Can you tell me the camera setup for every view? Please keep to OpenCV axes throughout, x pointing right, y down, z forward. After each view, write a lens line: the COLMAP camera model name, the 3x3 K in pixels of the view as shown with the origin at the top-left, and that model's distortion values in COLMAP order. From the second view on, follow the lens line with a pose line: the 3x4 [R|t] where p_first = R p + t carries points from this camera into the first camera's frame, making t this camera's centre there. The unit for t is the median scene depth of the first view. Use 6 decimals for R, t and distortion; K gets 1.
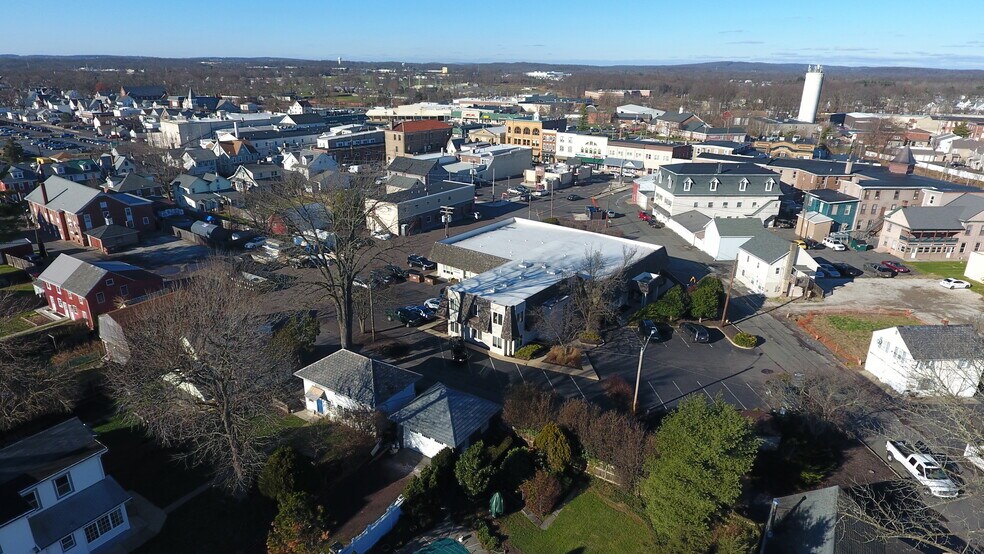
lens RADIAL K [[573.5, 0, 486.8], [0, 573.5, 277.1], [0, 0, 1]] dist [-0.001028, -0.001578]
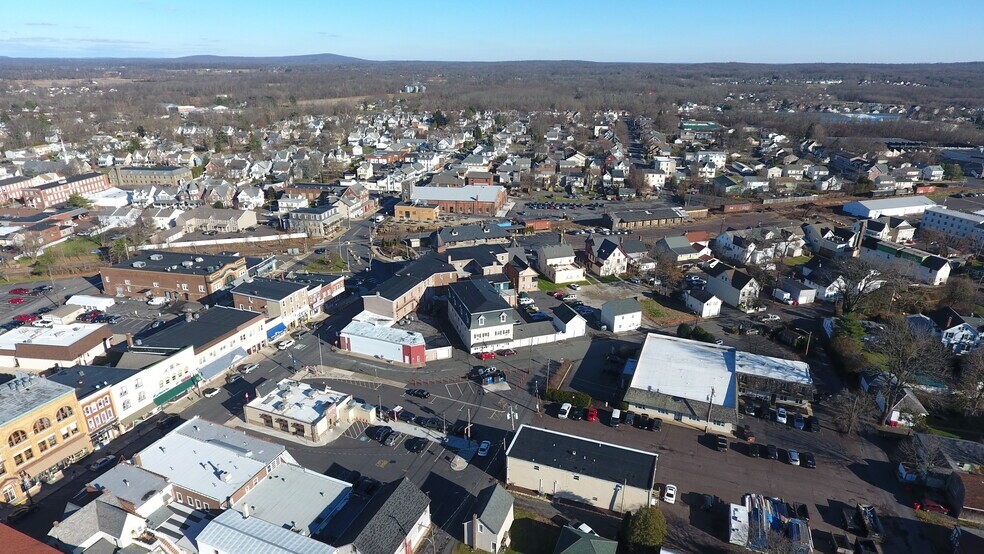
lens RADIAL K [[573.5, 0, 486.8], [0, 573.5, 277.1], [0, 0, 1]] dist [-0.001028, -0.001578]
pose [[-0.263505, -0.356608, 0.896323, -0.785539], [0.324200, 0.842379, 0.430456, -0.828264], [-0.908548, 0.404016, -0.106359, 1.204275]]
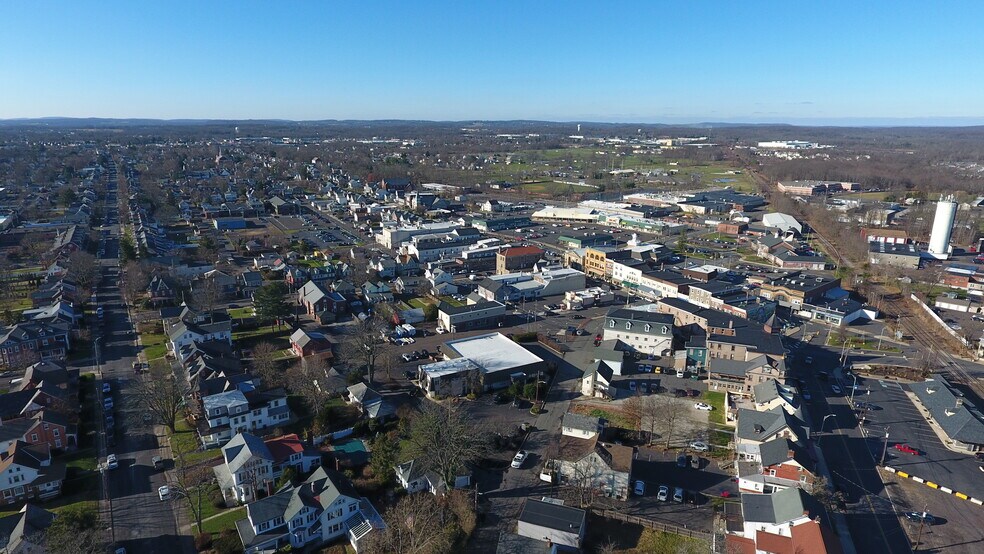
lens RADIAL K [[573.5, 0, 486.8], [0, 573.5, 277.1], [0, 0, 1]] dist [-0.001028, -0.001578]
pose [[0.918660, 0.095979, -0.383213, 0.674072], [-0.131176, 0.989111, -0.066731, -0.141919], [0.372635, 0.111572, 0.921246, -0.732424]]
